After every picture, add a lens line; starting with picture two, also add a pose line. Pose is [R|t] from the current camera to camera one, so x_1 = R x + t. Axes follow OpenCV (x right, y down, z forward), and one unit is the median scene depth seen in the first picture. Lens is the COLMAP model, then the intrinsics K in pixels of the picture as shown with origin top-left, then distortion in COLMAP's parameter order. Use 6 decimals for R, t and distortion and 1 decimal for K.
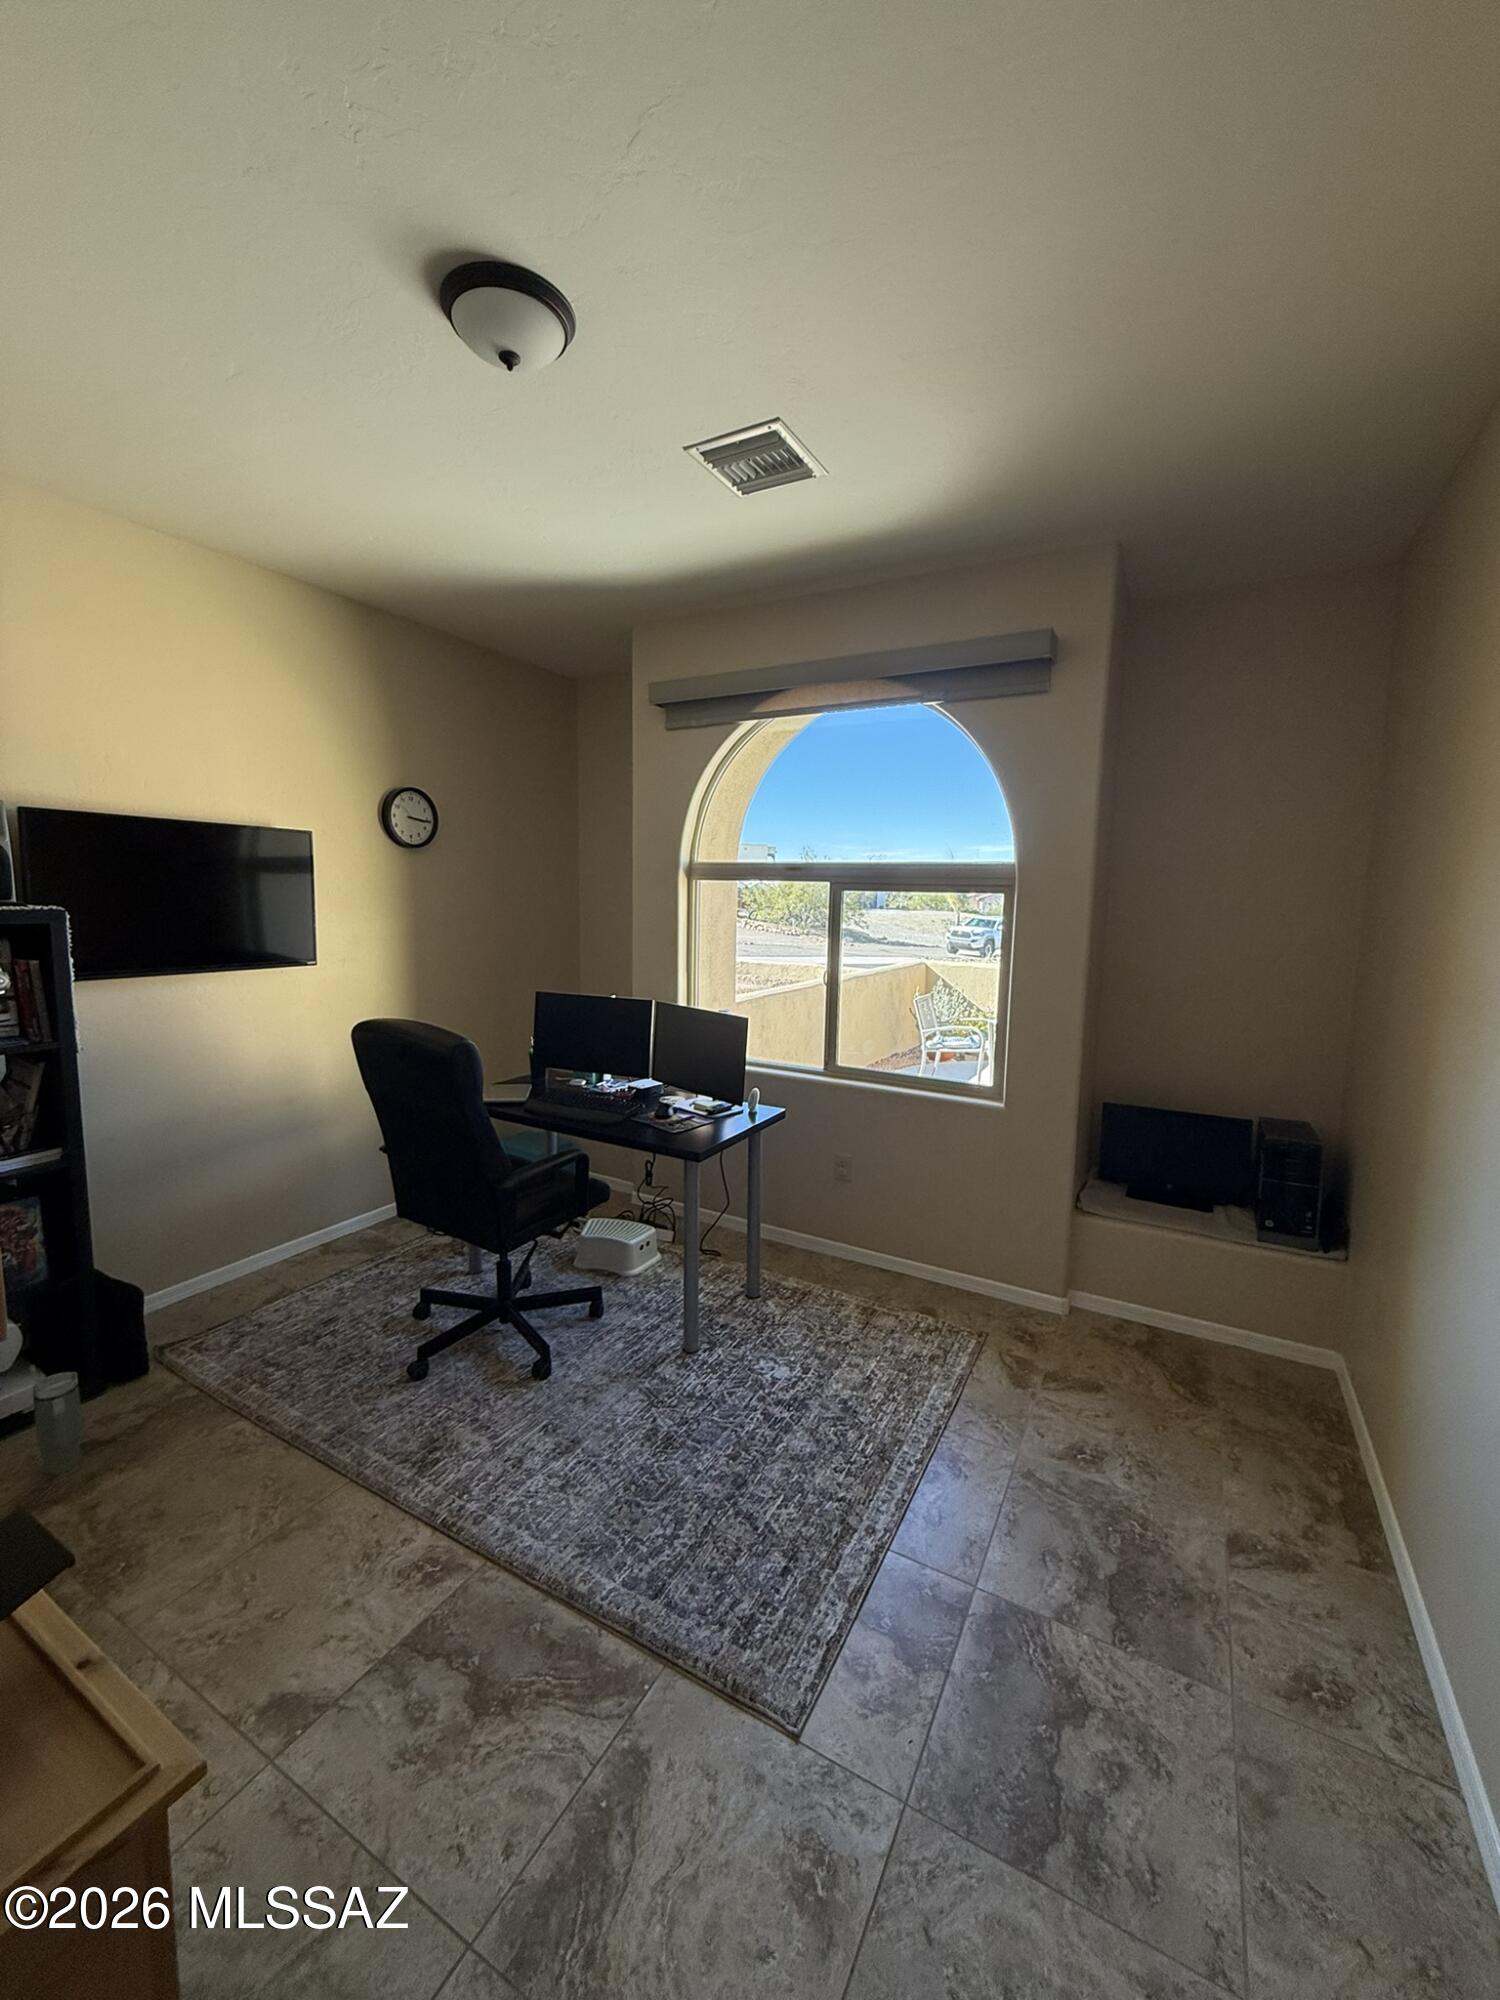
lens RADIAL K [[796.9, 0, 750.8], [0, 796.9, 993.7], [0, 0, 1]] dist [0.000098, -0.000311]
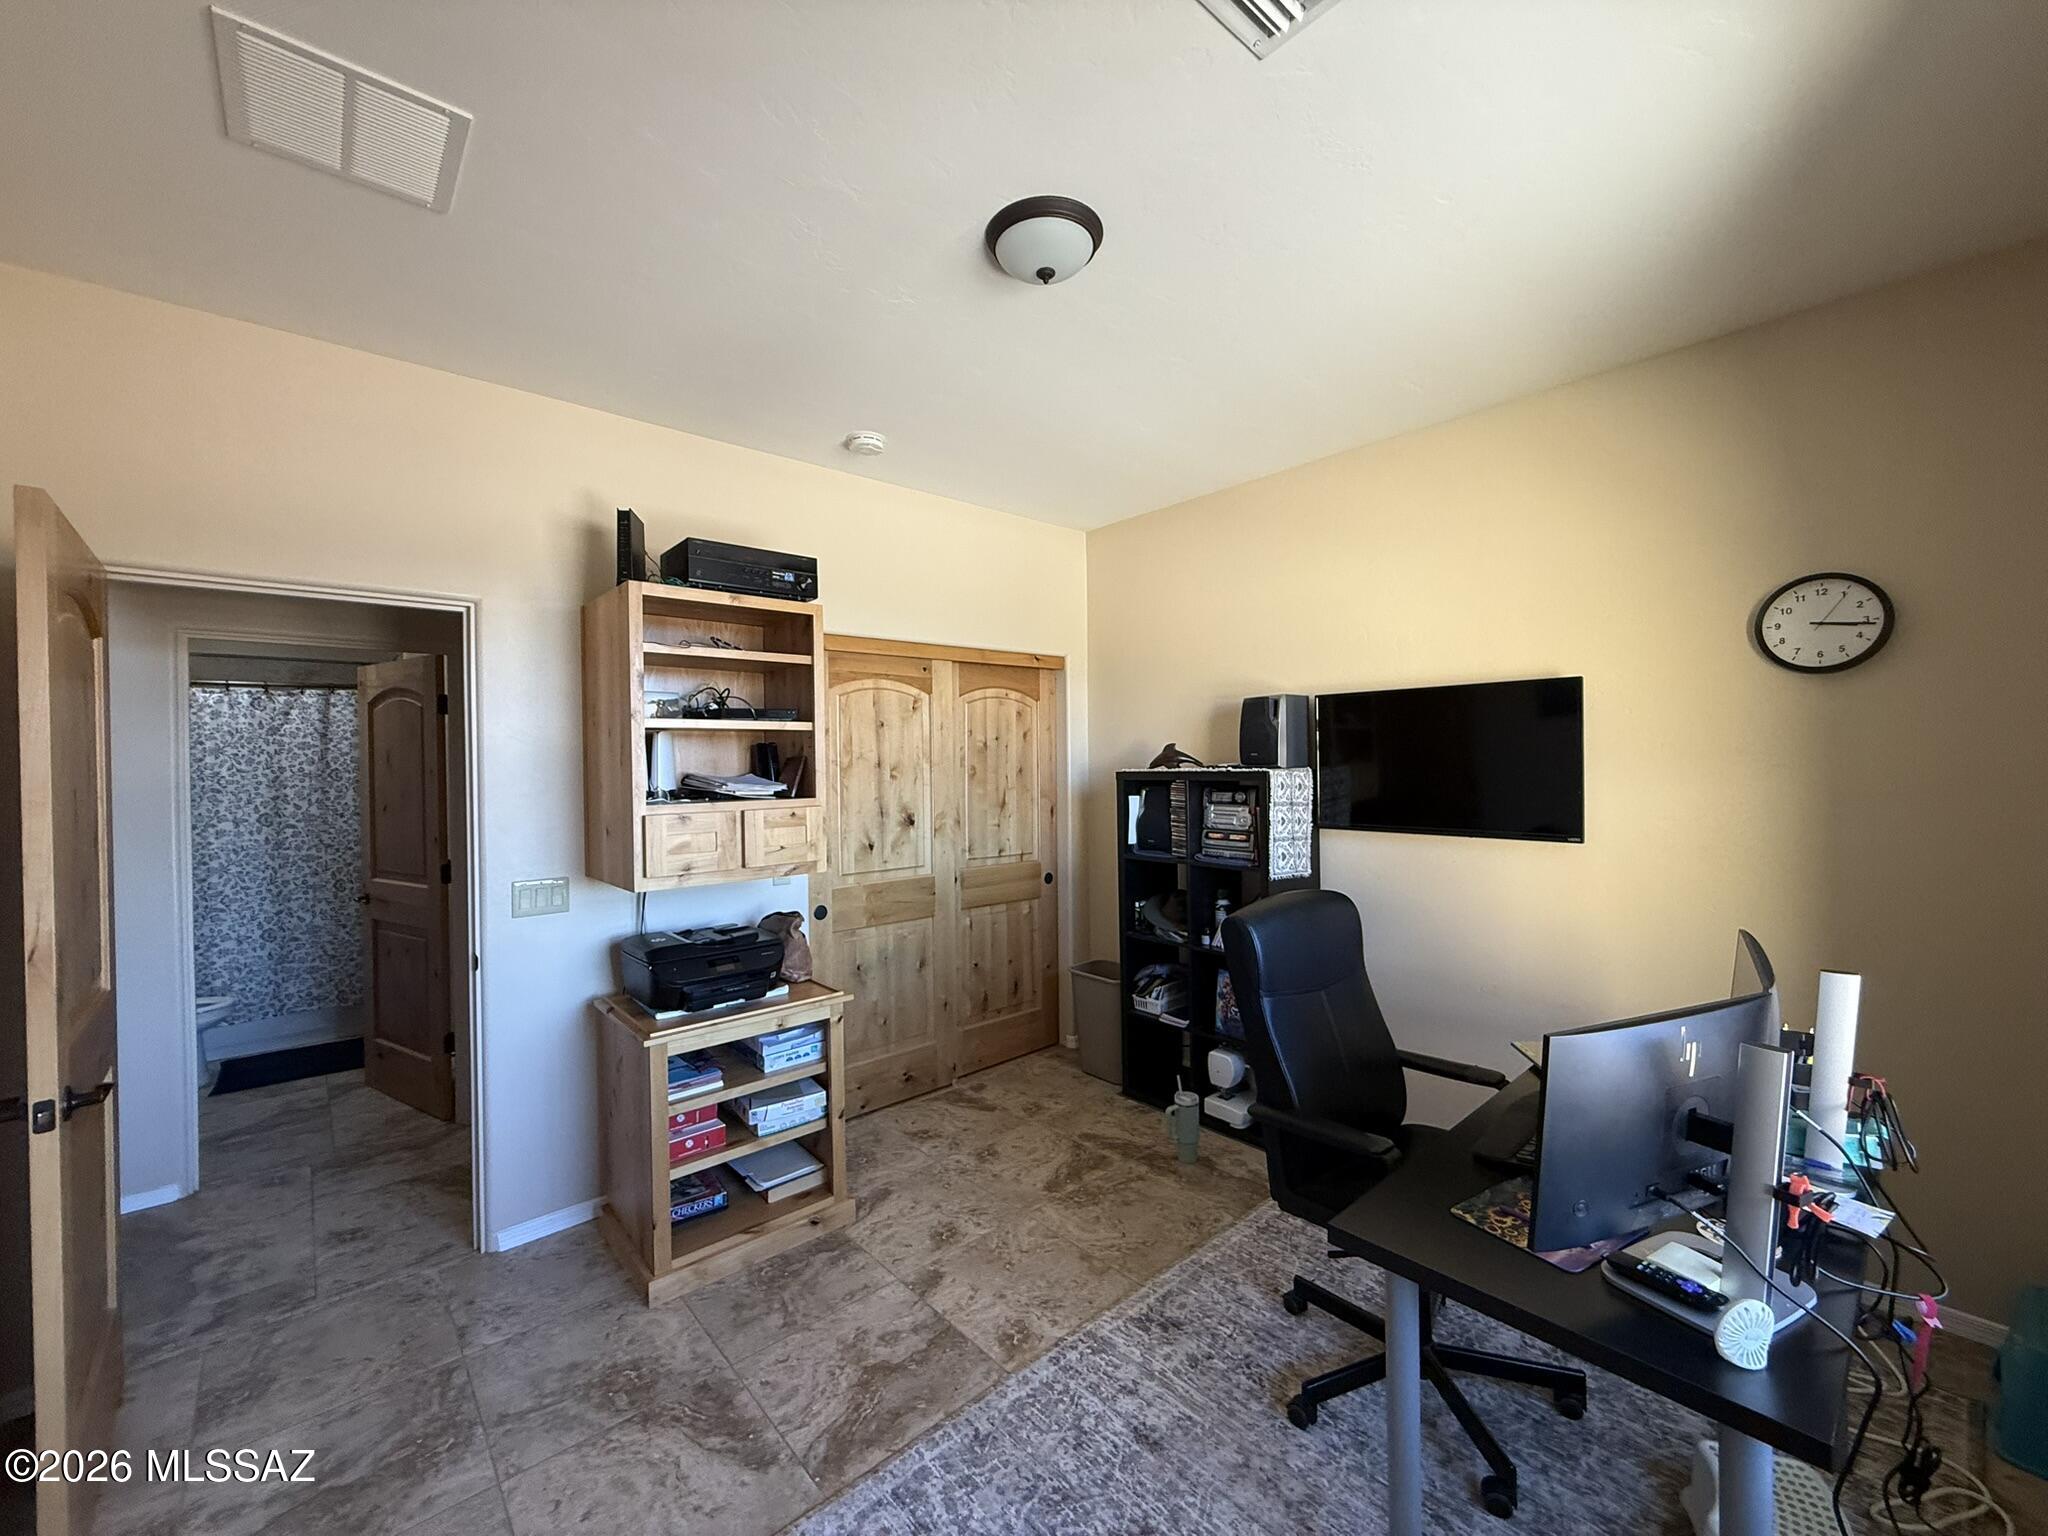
lens RADIAL K [[816.0, 0, 1019.9], [0, 816.0, 770.3], [0, 0, 1]] dist [0.000098, -0.000311]
pose [[-0.335426, -0.005497, -0.942051, 0.680124], [-0.109320, 0.993454, 0.033127, -0.125103], [0.935702, 0.114097, -0.333831, 1.251755]]
